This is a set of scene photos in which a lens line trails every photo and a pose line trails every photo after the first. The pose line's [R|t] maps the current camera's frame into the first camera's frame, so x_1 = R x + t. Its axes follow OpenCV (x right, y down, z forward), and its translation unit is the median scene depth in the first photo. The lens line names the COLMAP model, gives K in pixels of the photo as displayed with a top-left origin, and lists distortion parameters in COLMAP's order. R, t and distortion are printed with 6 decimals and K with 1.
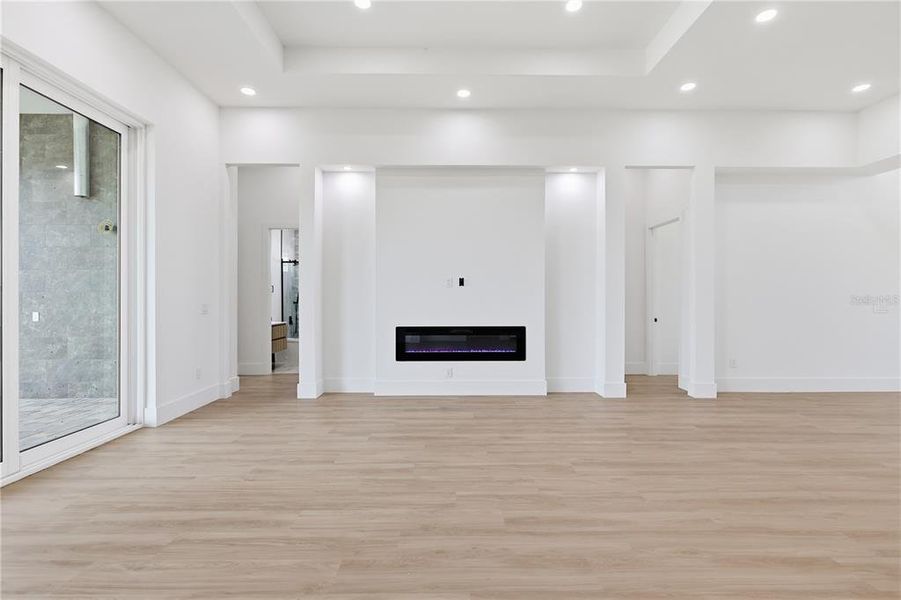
lens RADIAL K [[417.1, 0, 449.5], [0, 417.1, 296.8], [0, 0, 1]] dist [-0.000316, 0.001009]
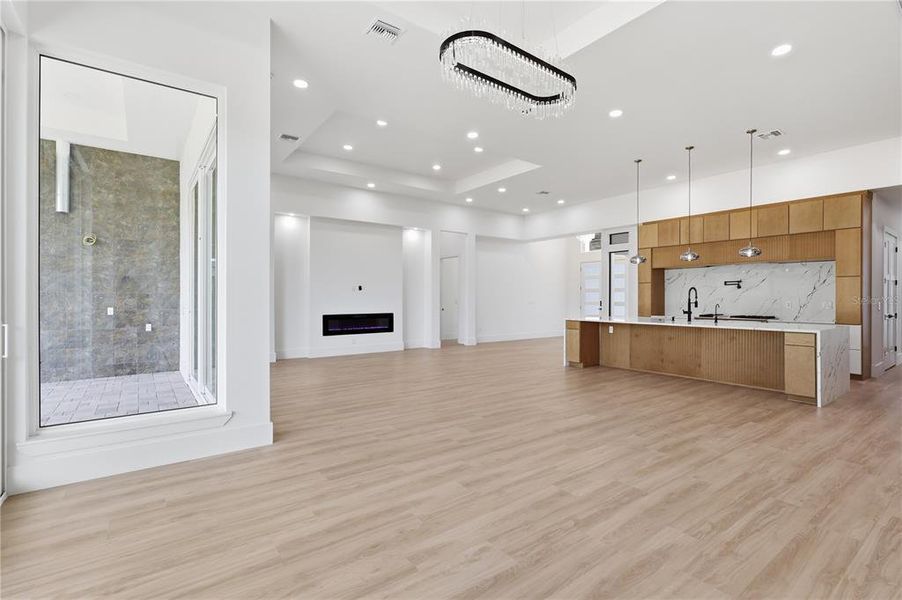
lens RADIAL K [[417.6, 0, 452.4], [0, 417.6, 298.3], [0, 0, 1]] dist [-0.000316, 0.001009]
pose [[0.810759, -0.000509, 0.585380, -0.673246], [-0.002842, 0.999984, 0.004806, -0.003119], [-0.585374, -0.005560, 0.810745, -0.621019]]
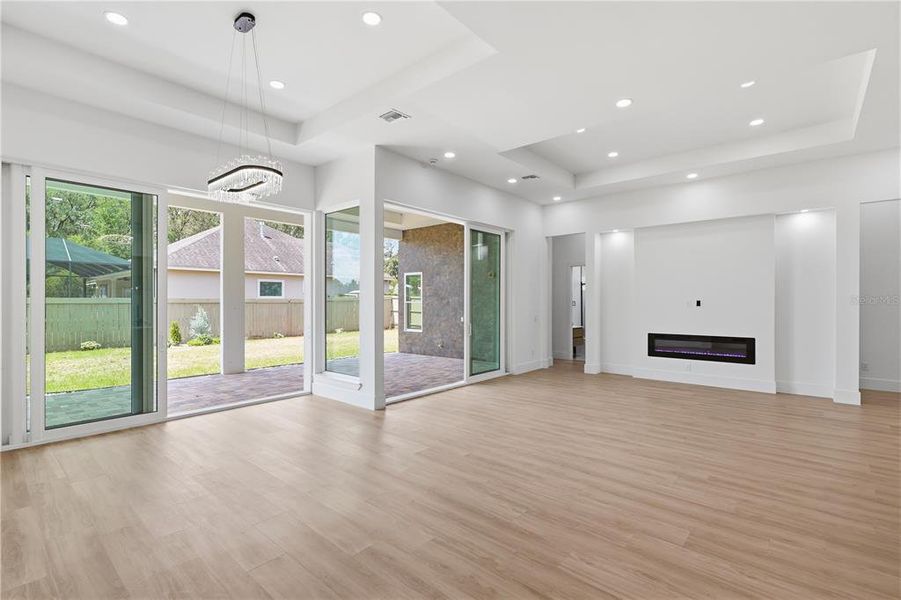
lens RADIAL K [[417.1, 0, 456.4], [0, 417.1, 299.7], [0, 0, 1]] dist [-0.000316, 0.001009]
pose [[0.760718, -0.000502, -0.649083, 0.318426], [-0.000208, 0.999999, -0.001018, -0.046448], [0.649083, 0.000909, 0.760717, -0.583727]]
